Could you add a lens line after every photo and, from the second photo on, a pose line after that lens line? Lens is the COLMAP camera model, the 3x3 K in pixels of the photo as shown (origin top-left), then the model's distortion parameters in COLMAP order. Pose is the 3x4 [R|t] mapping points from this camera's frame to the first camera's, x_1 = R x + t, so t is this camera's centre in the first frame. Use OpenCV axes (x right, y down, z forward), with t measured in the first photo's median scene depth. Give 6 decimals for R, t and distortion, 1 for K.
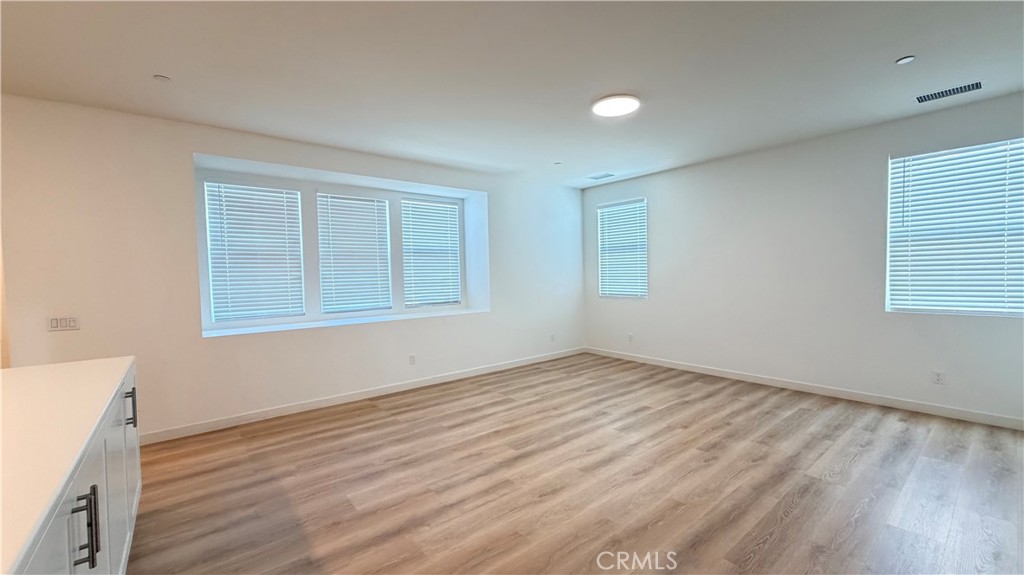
lens RADIAL K [[406.1, 0, 511.5], [0, 406.1, 288.4], [0, 0, 1]] dist [-0.001104, -0.000259]
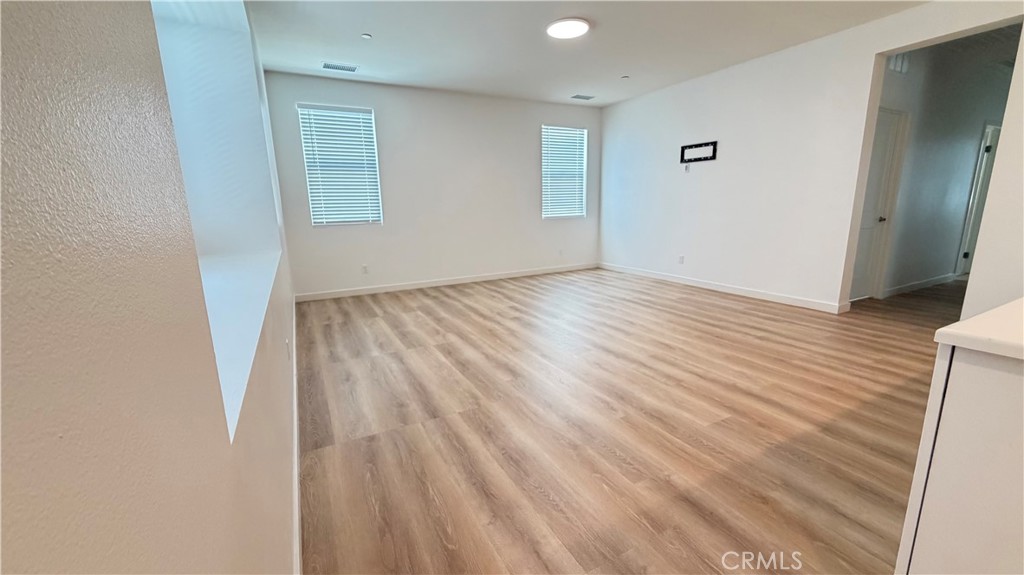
lens RADIAL K [[406.1, 0, 507.6], [0, 406.1, 289.1], [0, 0, 1]] dist [-0.001104, -0.000259]
pose [[0.206004, -0.187366, 0.960446, -0.902104], [0.056443, 0.982139, 0.179492, 0.036417], [-0.976922, 0.017235, 0.212900, 0.875124]]
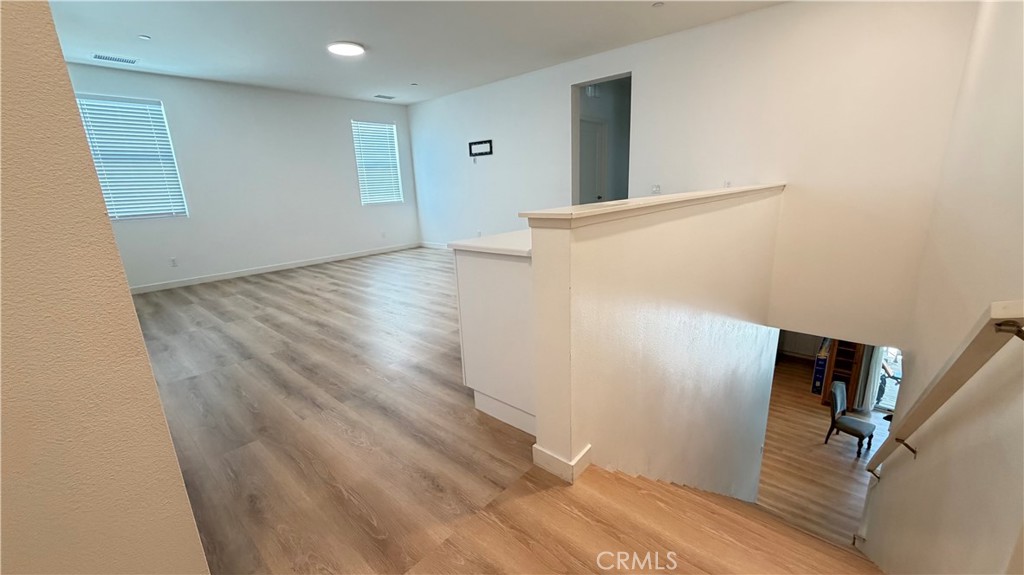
lens RADIAL K [[406.1, 0, 508.2], [0, 406.1, 289.4], [0, 0, 1]] dist [-0.001104, -0.000259]
pose [[-0.147701, -0.223724, 0.963396, -1.217886], [0.082618, 0.967884, 0.237433, 0.048117], [-0.985575, 0.114663, -0.124473, 0.680024]]
